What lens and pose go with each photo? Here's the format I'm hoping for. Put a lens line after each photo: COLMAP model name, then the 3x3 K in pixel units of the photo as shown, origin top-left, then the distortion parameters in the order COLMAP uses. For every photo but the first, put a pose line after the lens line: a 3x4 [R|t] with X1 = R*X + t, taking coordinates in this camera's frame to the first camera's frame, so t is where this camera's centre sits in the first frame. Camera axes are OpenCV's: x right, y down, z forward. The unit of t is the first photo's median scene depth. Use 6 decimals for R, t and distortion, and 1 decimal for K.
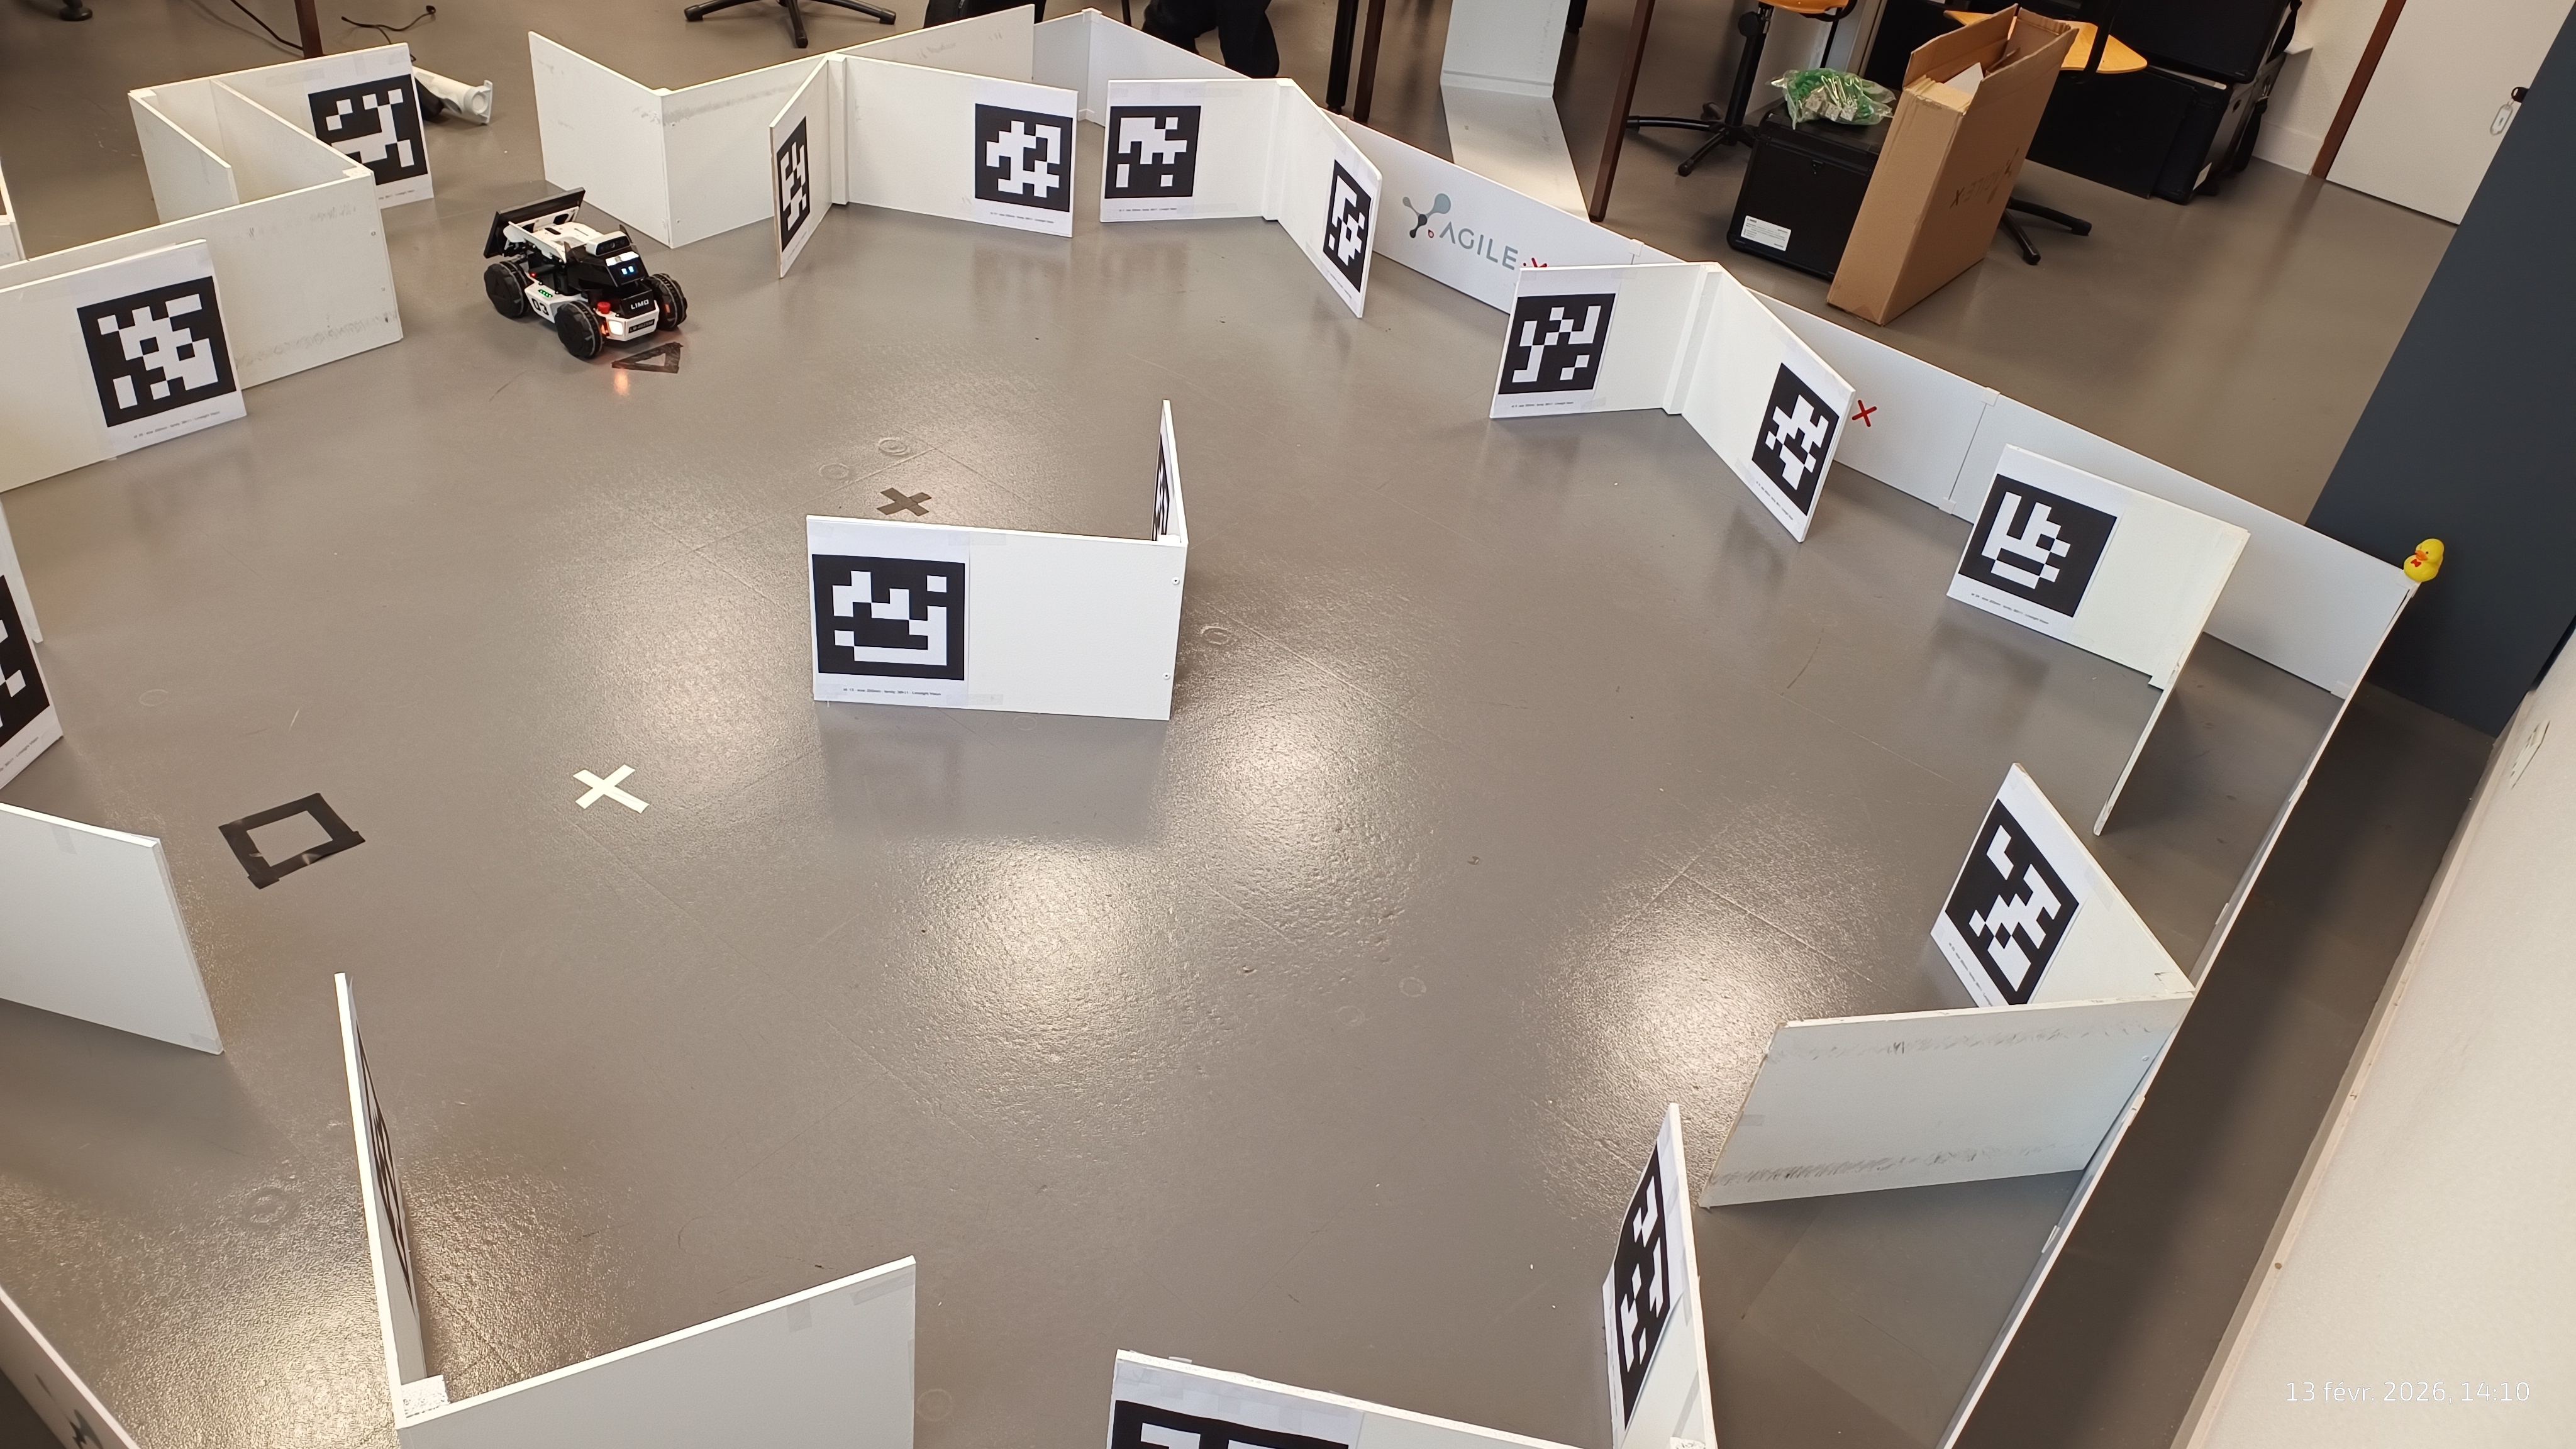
lens RADIAL K [[1869.3, 0, 1273.9], [0, 1869.3, 718.6], [0, 0, 1]] dist [0.068241, -0.130609]
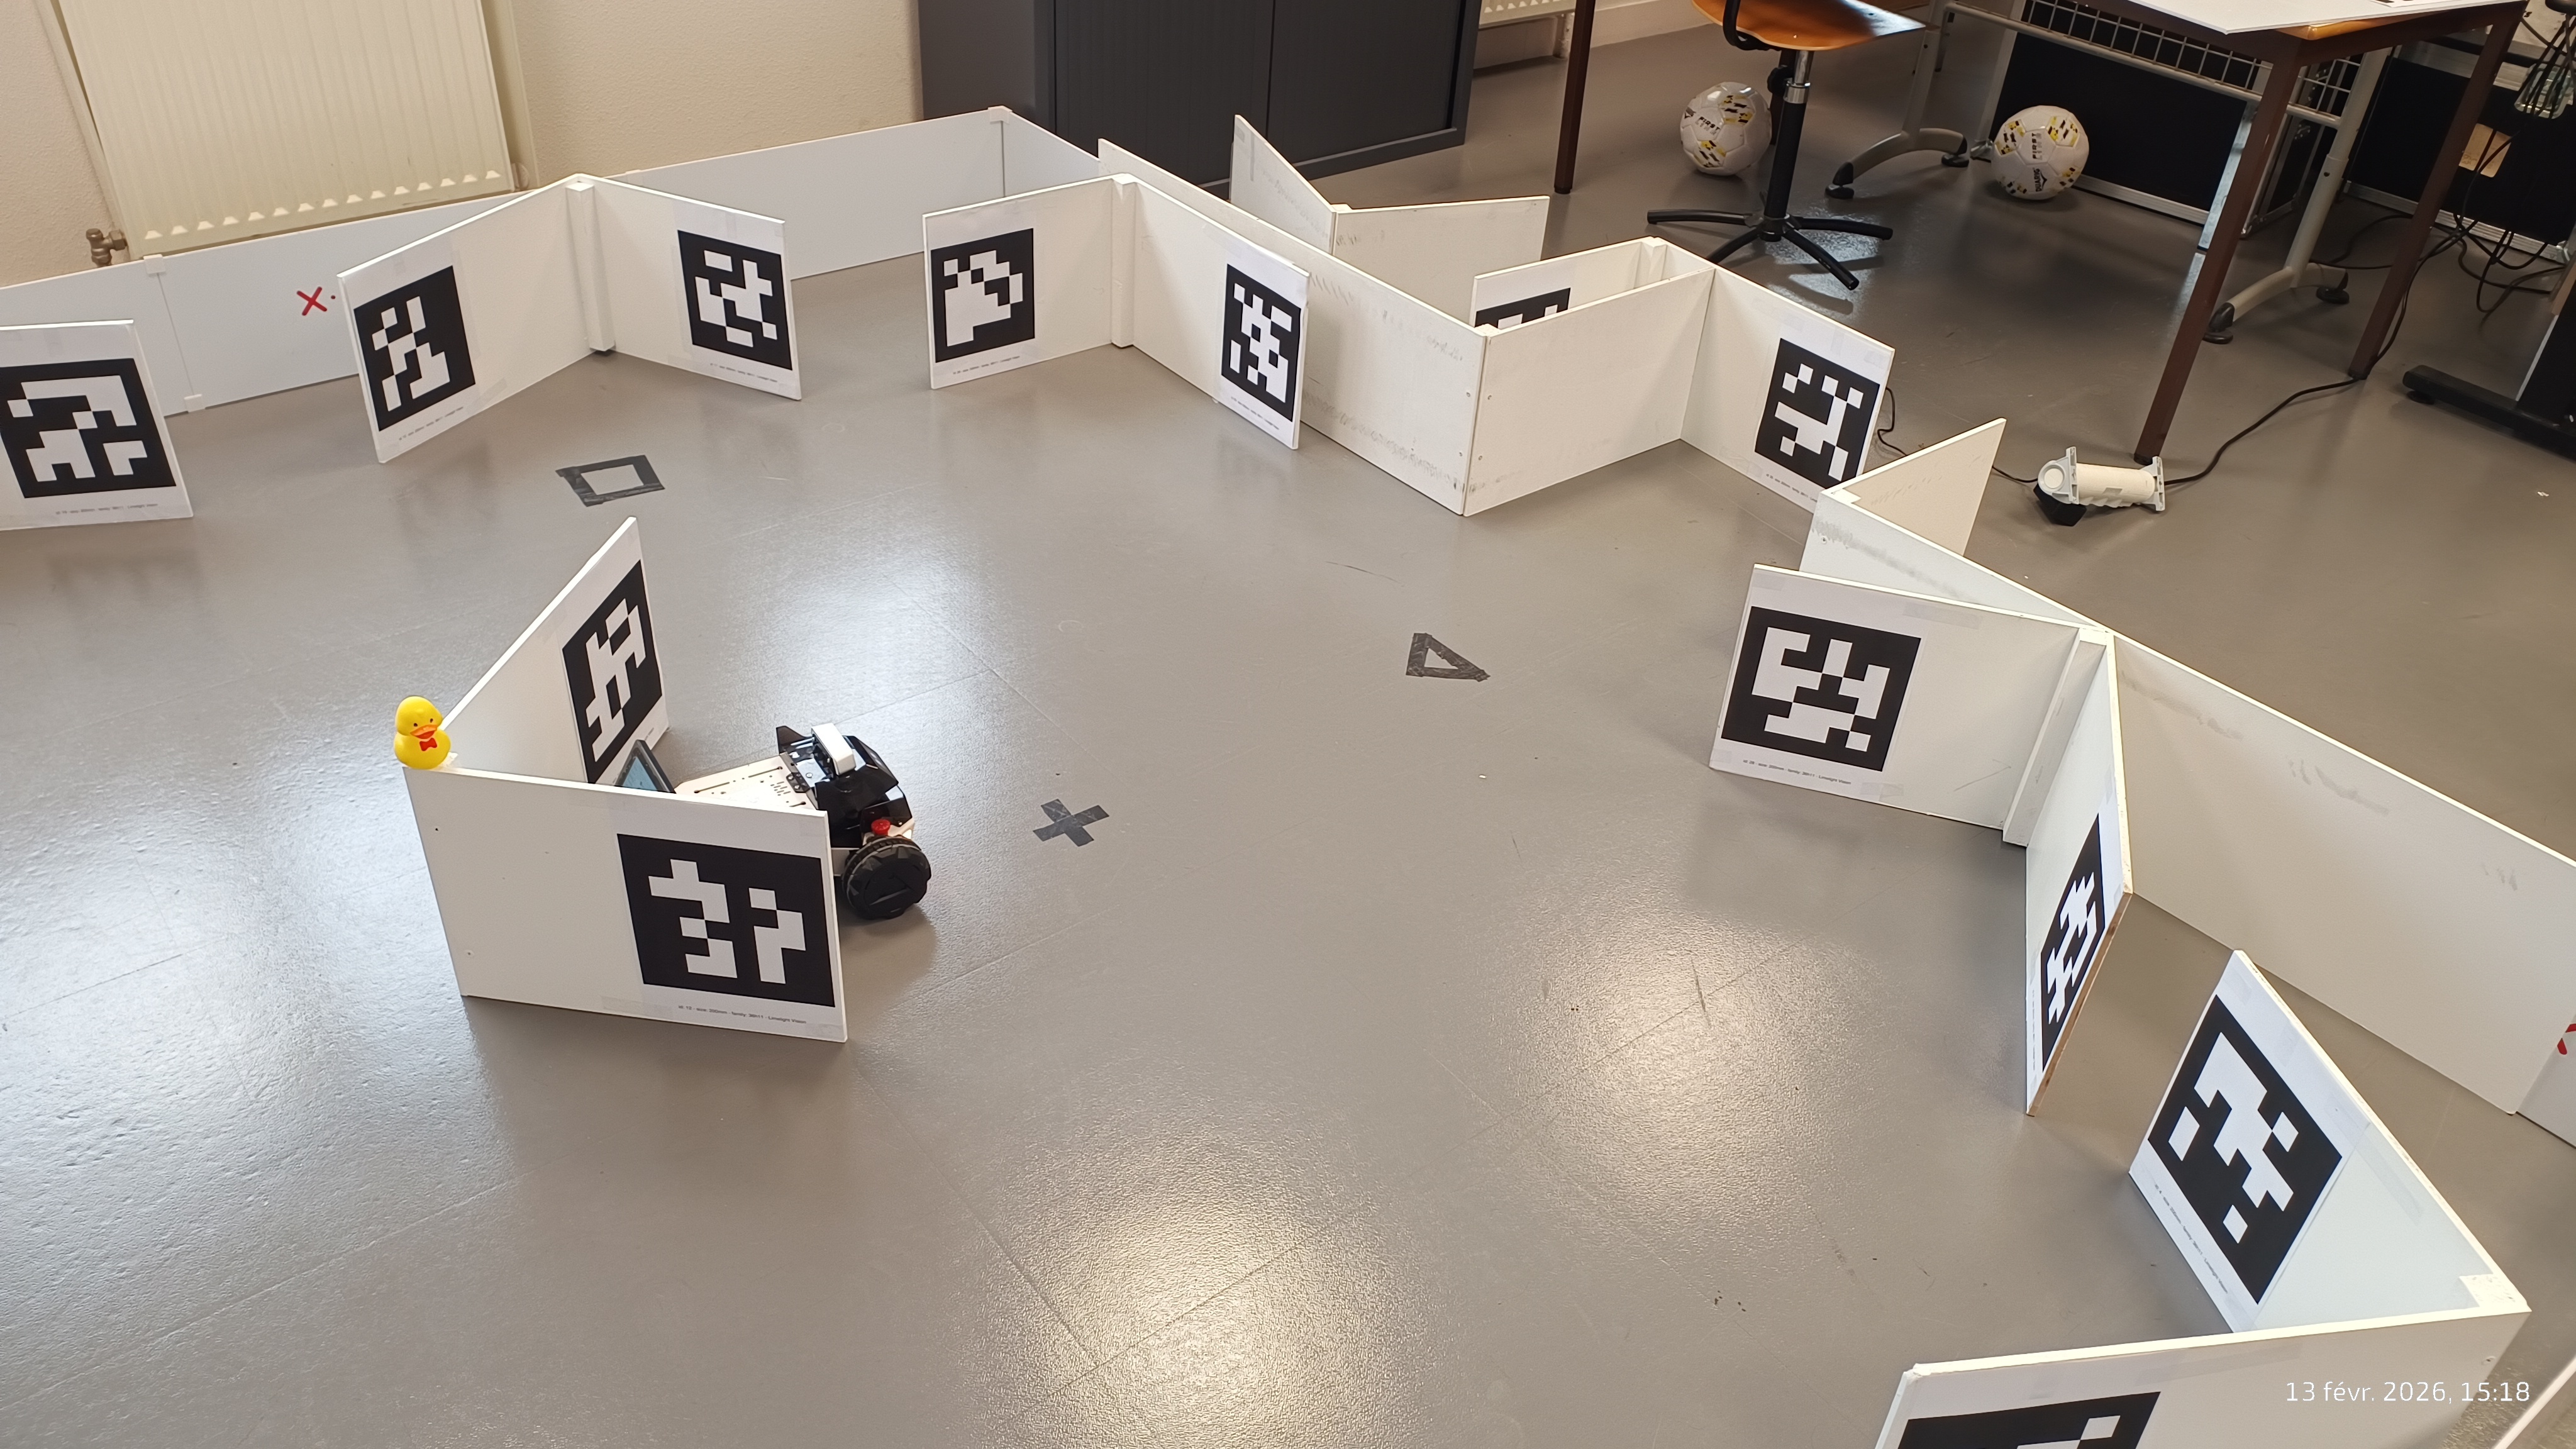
lens RADIAL K [[1869.3, 0, 1277.5], [0, 1869.3, 741.8], [0, 0, 1]] dist [0.068241, -0.130609]
pose [[-0.202900, 0.464353, -0.862095, 0.431877], [-0.663317, 0.582455, 0.469847, -0.565490], [0.720307, 0.667175, 0.189833, 0.942959]]
